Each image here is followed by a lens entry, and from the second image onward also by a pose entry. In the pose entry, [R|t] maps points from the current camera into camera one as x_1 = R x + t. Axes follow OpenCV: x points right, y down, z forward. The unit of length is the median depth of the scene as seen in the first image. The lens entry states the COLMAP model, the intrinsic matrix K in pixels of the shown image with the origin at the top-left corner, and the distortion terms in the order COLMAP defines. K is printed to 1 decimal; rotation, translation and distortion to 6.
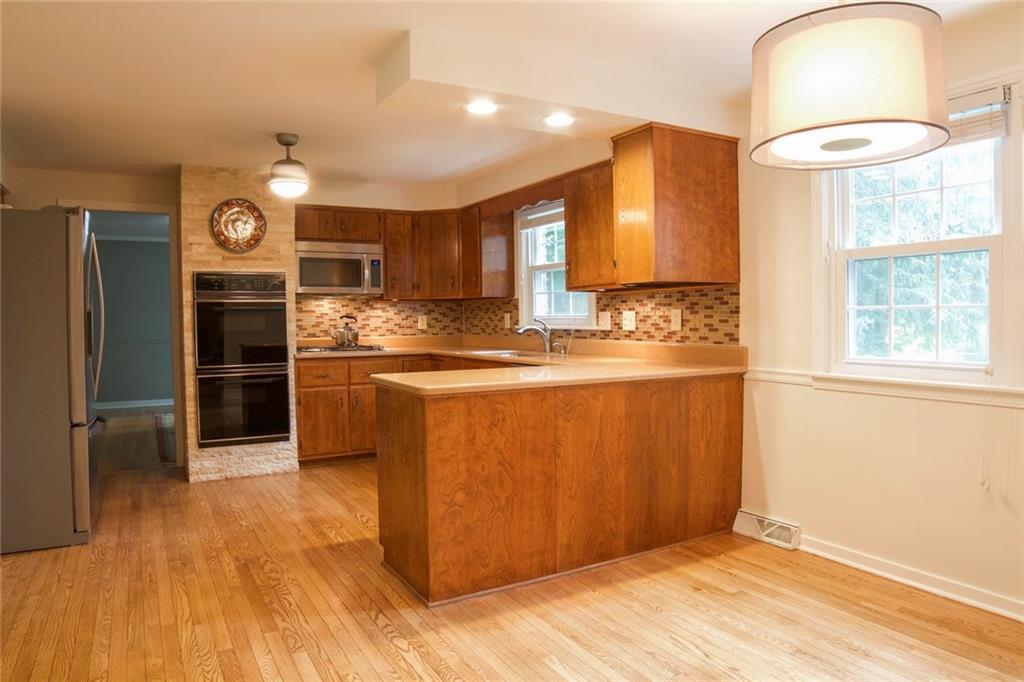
lens RADIAL K [[670.8, 0, 512.0], [0, 670.8, 341.0], [0, 0, 1]] dist [-0.123673, 0.054441]
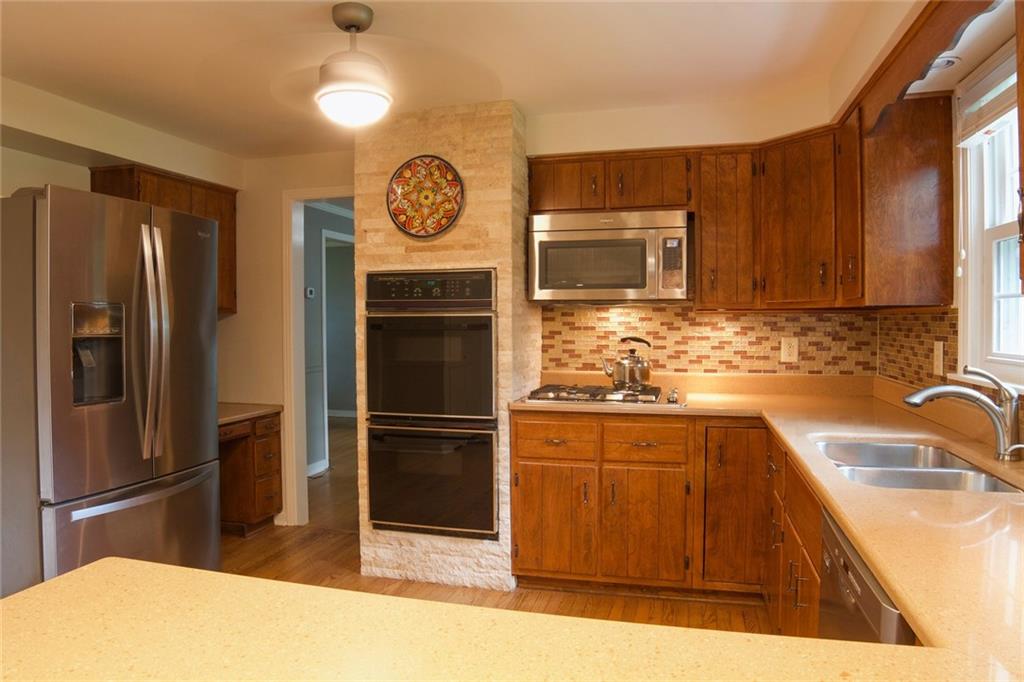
lens RADIAL K [[670.8, 0, 512.0], [0, 670.8, 341.0], [0, 0, 1]] dist [-0.123673, 0.054441]
pose [[0.709446, 0.029820, -0.704129, 0.102670], [-0.028822, 0.999496, 0.013289, -0.044198], [0.704170, 0.010867, 0.709948, 0.569594]]
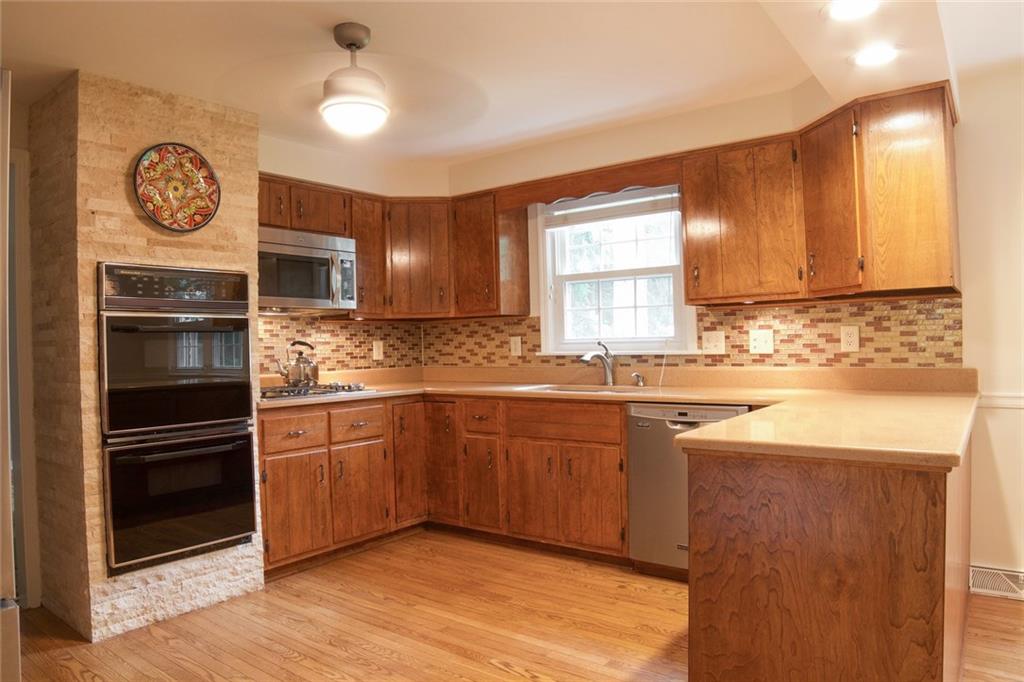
lens RADIAL K [[670.8, 0, 512.0], [0, 670.8, 341.0], [0, 0, 1]] dist [-0.123673, 0.054441]
pose [[0.922645, -0.009334, 0.385537, -0.347349], [0.026725, 0.998851, -0.039773, -0.006596], [-0.384723, 0.047000, 0.921835, 0.332861]]
